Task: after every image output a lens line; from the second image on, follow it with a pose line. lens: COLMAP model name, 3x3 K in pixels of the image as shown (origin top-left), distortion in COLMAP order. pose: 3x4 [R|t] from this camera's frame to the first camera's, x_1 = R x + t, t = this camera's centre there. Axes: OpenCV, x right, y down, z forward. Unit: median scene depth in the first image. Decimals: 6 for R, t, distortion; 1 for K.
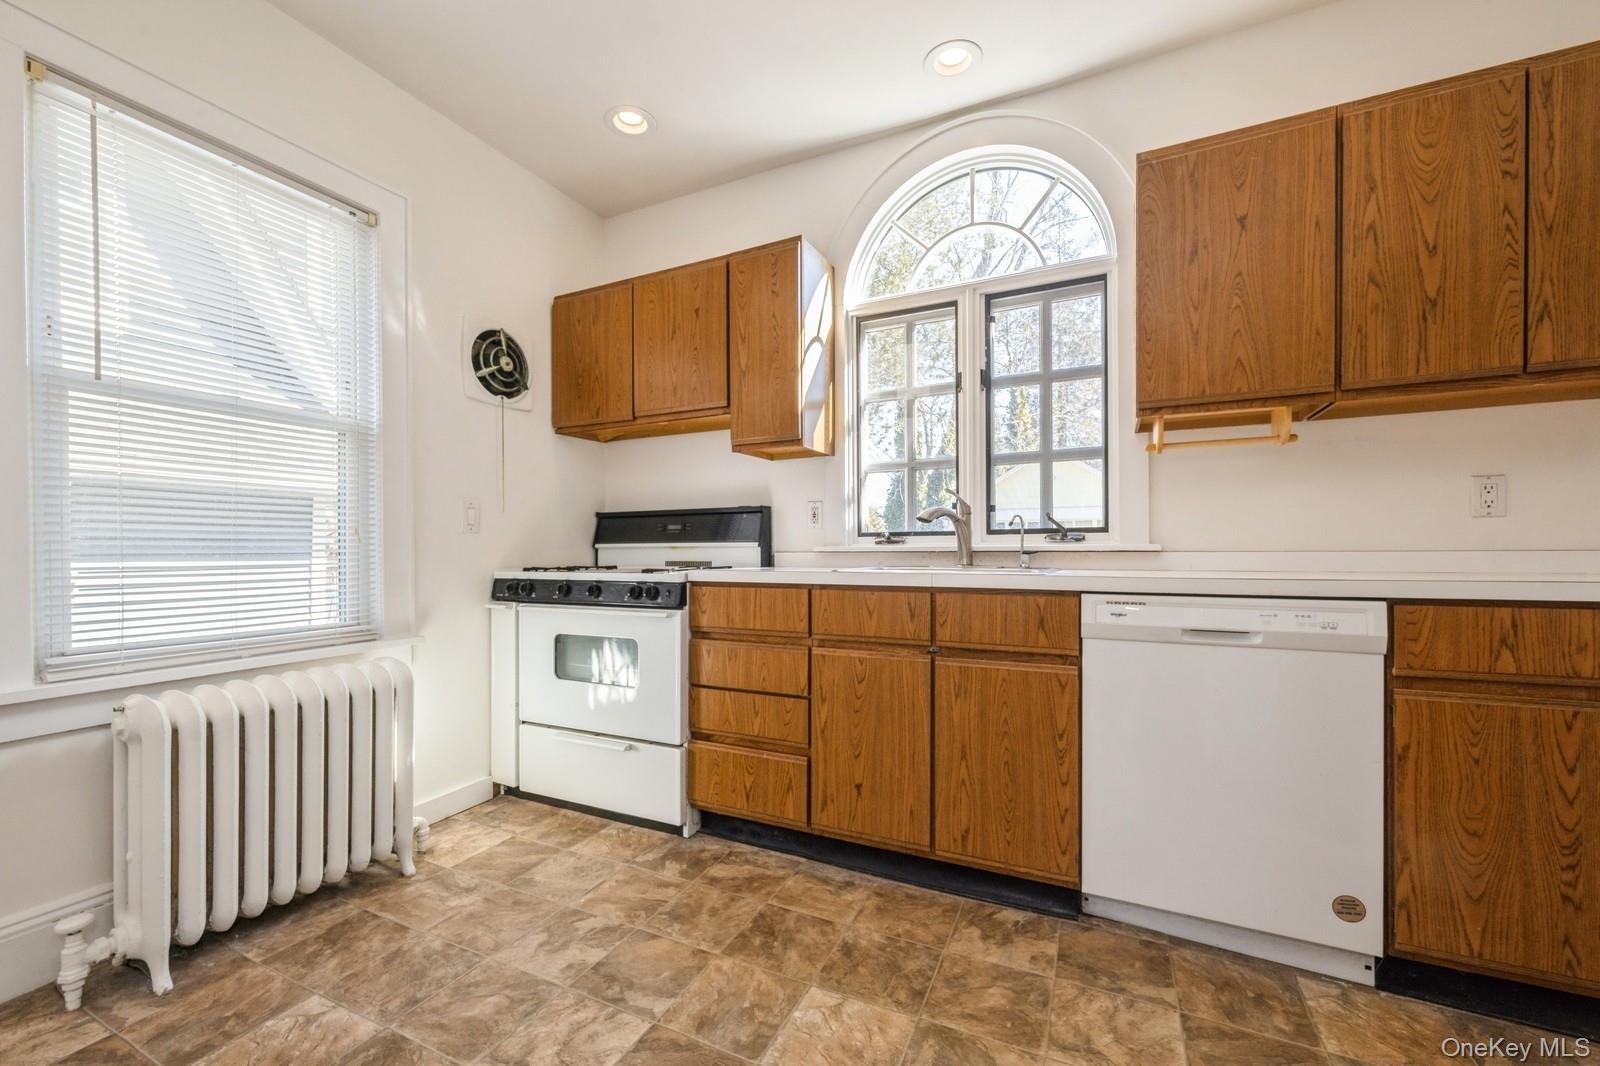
lens RADIAL K [[641.0, 0, 802.6], [0, 641.0, 549.1], [0, 0, 1]] dist [0.005037, -0.000623]
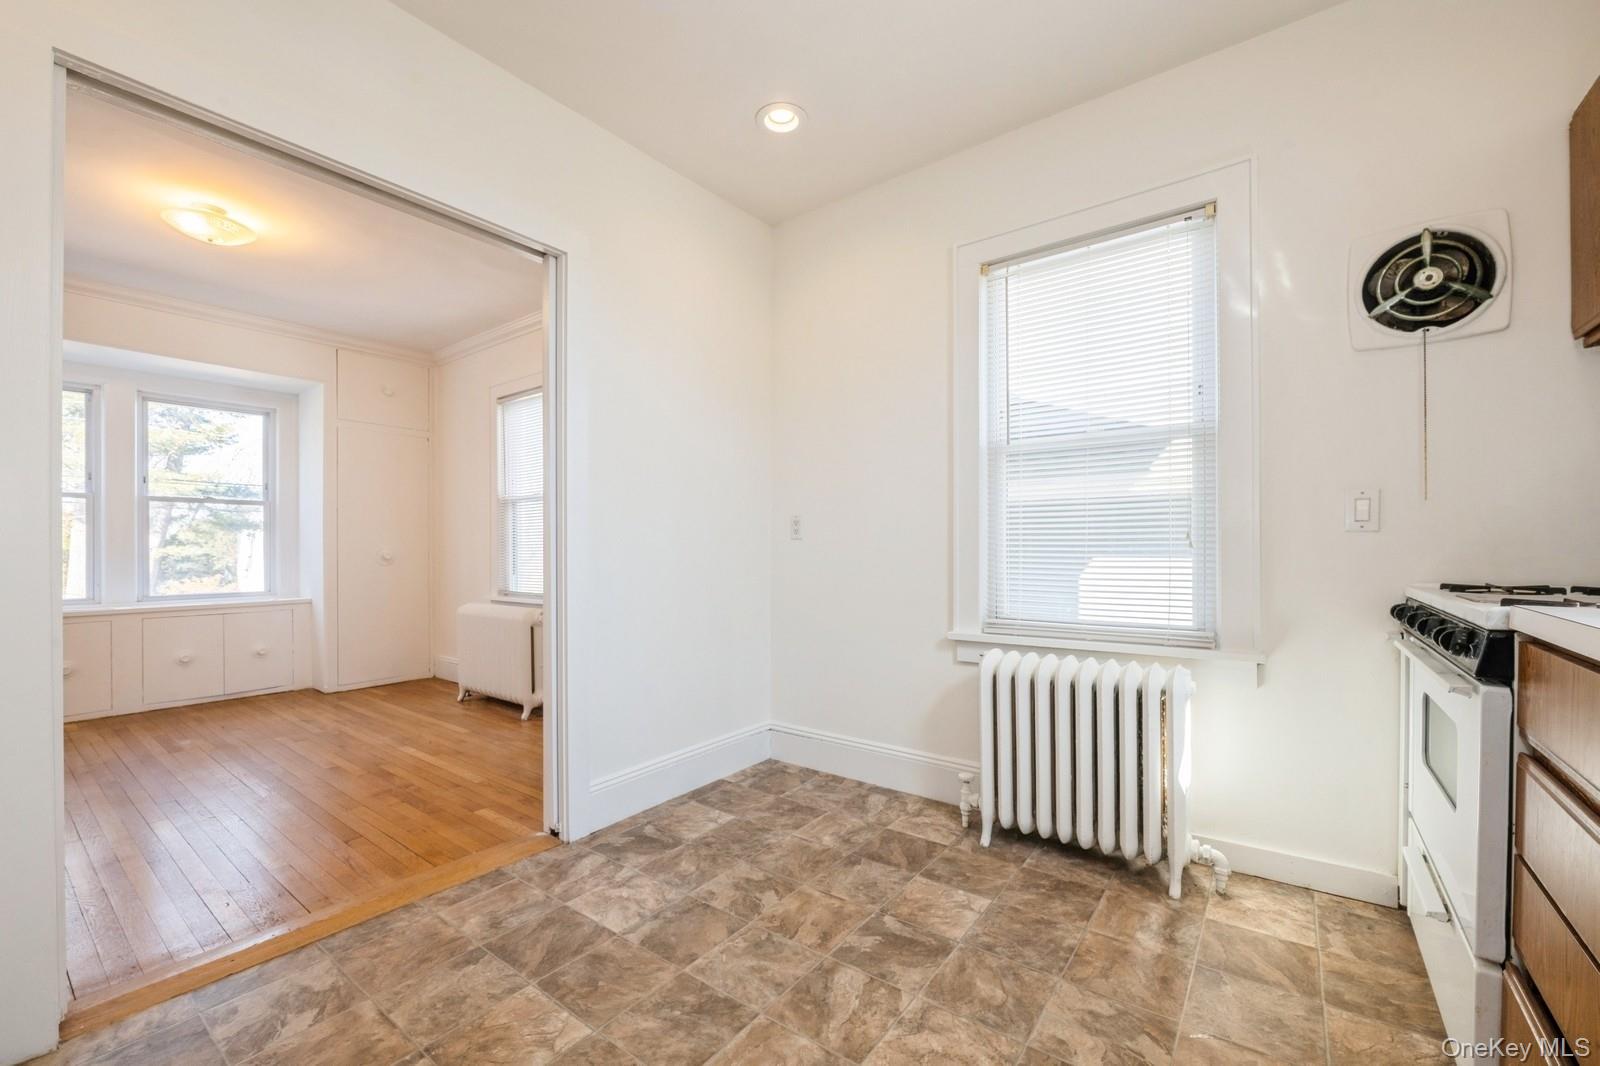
lens RADIAL K [[641.0, 0, 791.1], [0, 641.0, 543.8], [0, 0, 1]] dist [0.005037, -0.000623]
pose [[-0.185468, -0.001432, -0.982649, 0.501973], [0.006368, 0.999976, -0.002660, -0.020510], [0.982630, -0.006751, -0.185454, 0.725254]]
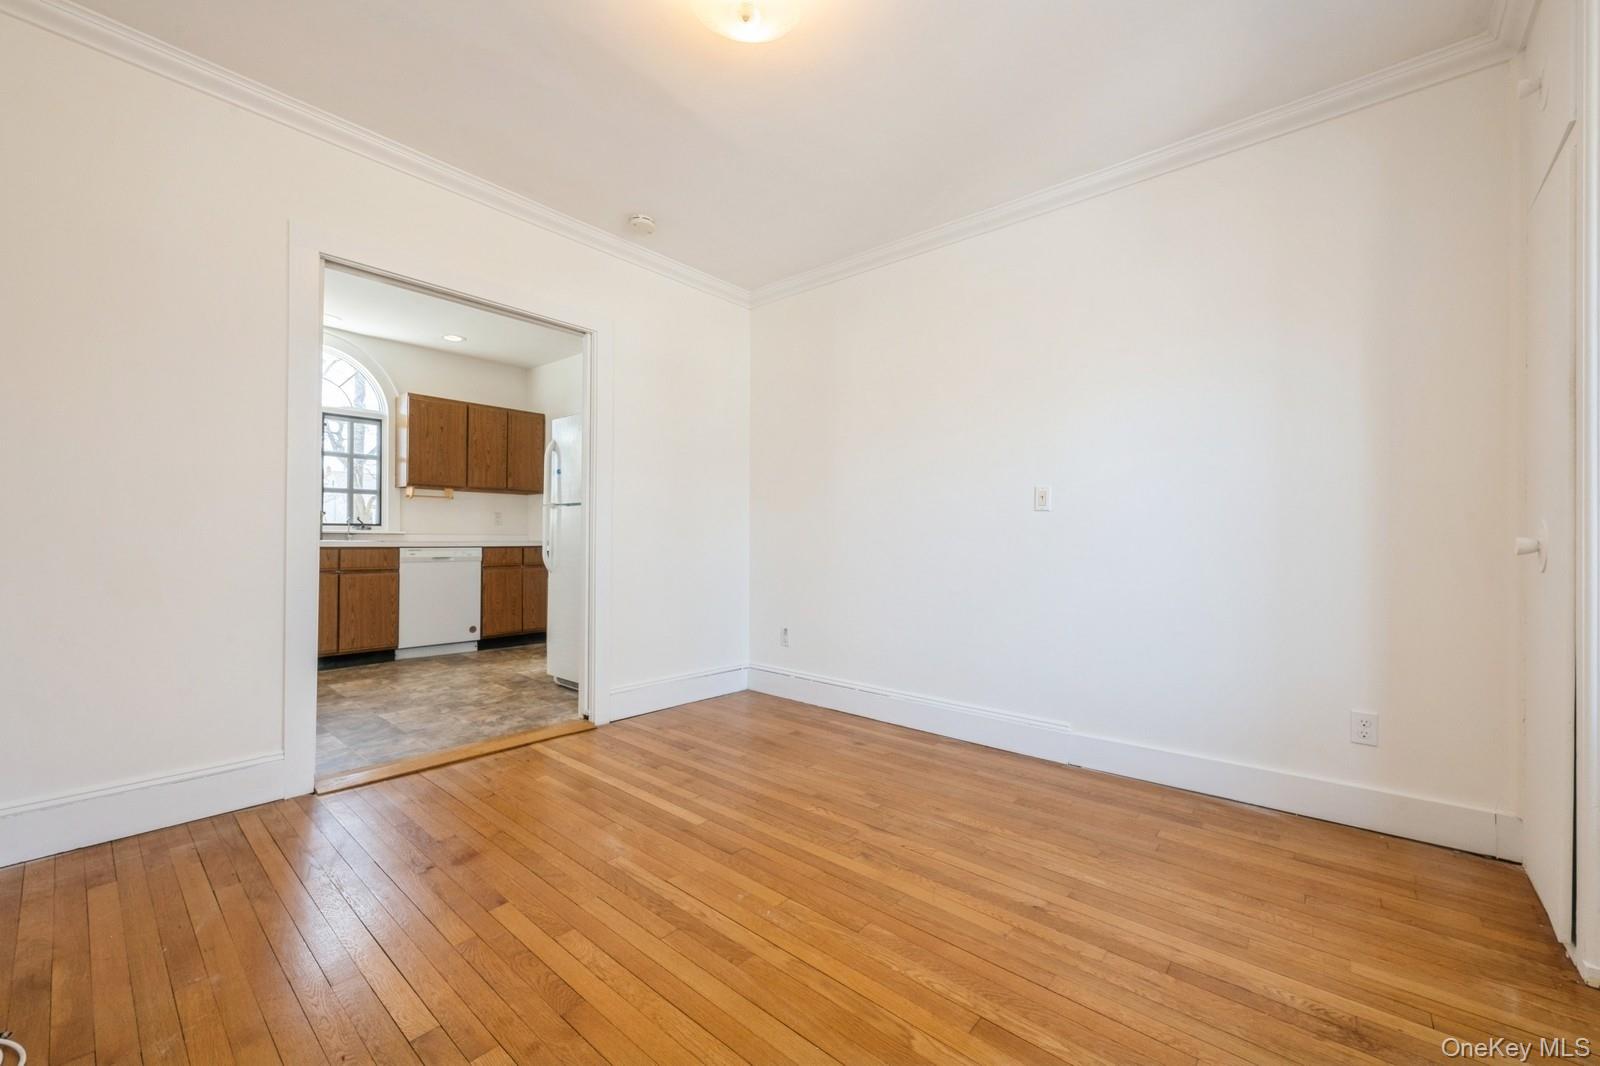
lens RADIAL K [[641.0, 0, 809.7], [0, 641.0, 537.9], [0, 0, 1]] dist [0.005037, -0.000623]
pose [[0.241675, 0.005477, 0.970342, -1.825550], [-0.009436, 0.999950, -0.003294, 0.014867], [-0.970311, -0.008360, 0.241715, -1.427105]]
